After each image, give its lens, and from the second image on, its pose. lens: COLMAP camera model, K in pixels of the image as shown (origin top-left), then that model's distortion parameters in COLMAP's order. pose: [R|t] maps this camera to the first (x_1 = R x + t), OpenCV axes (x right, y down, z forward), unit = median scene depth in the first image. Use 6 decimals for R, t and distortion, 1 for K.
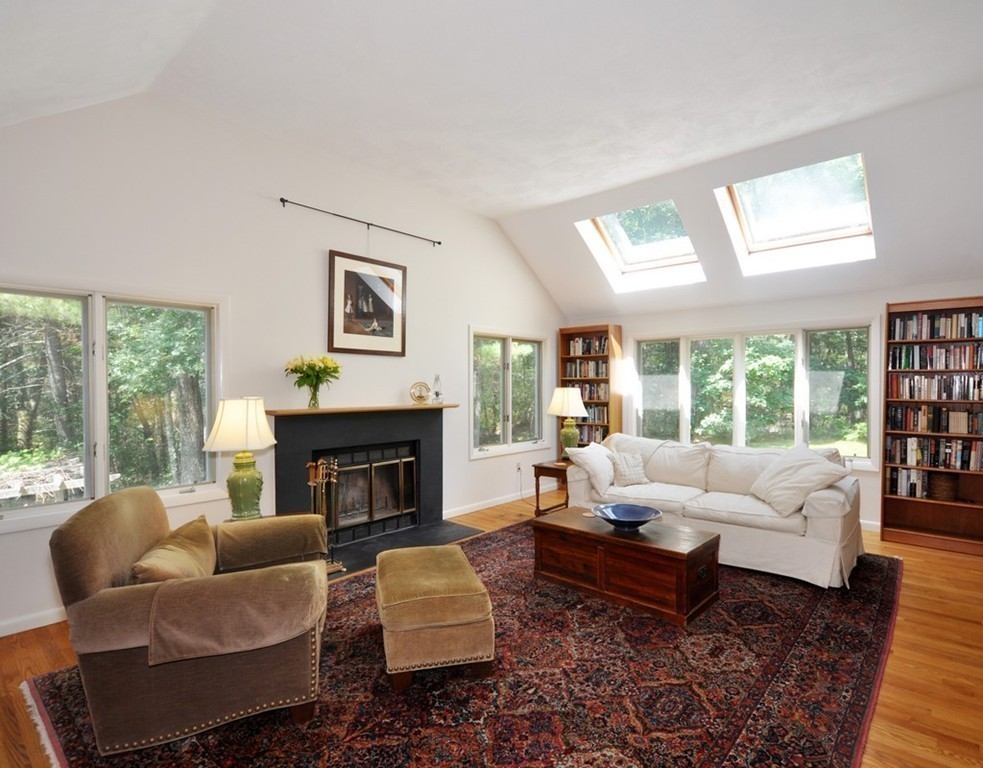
lens RADIAL K [[511.8, 0, 491.5], [0, 511.8, 384.0], [0, 0, 1]] dist [0.000414, 0.000242]
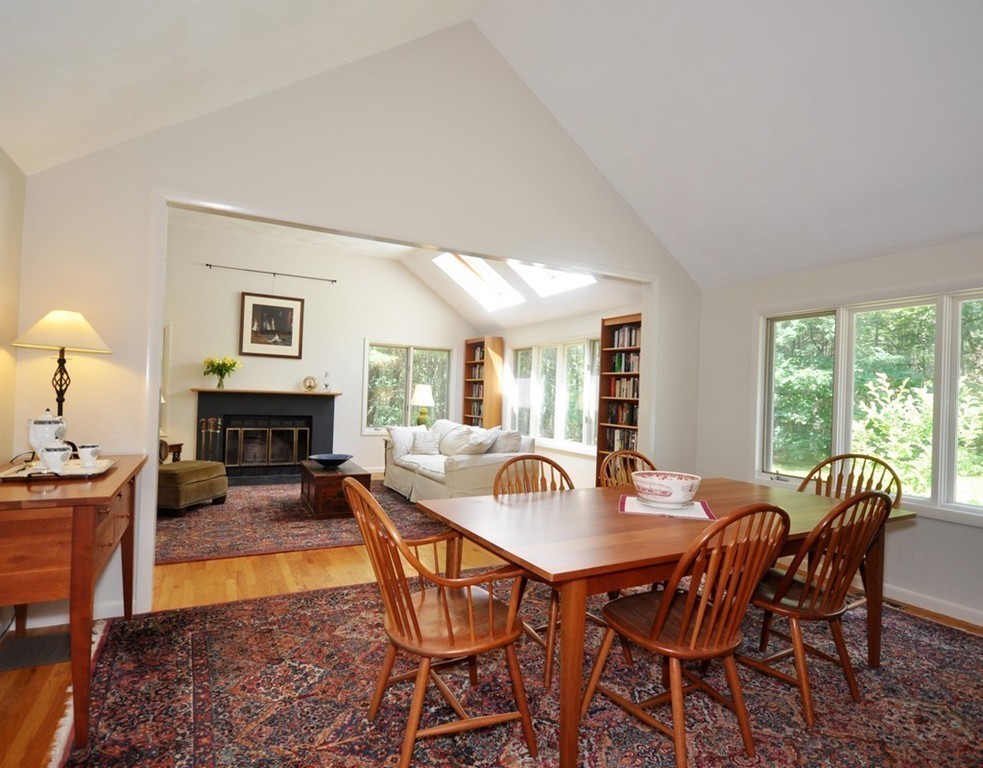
lens RADIAL K [[523.3, 0, 491.5], [0, 523.3, 384.0], [0, 0, 1]] dist [0.031374, -0.023530]
pose [[0.935071, 0.026630, -0.353459, 0.948966], [-0.035308, 0.999212, -0.018123, 0.028988], [0.352698, 0.029426, 0.935274, -0.251212]]
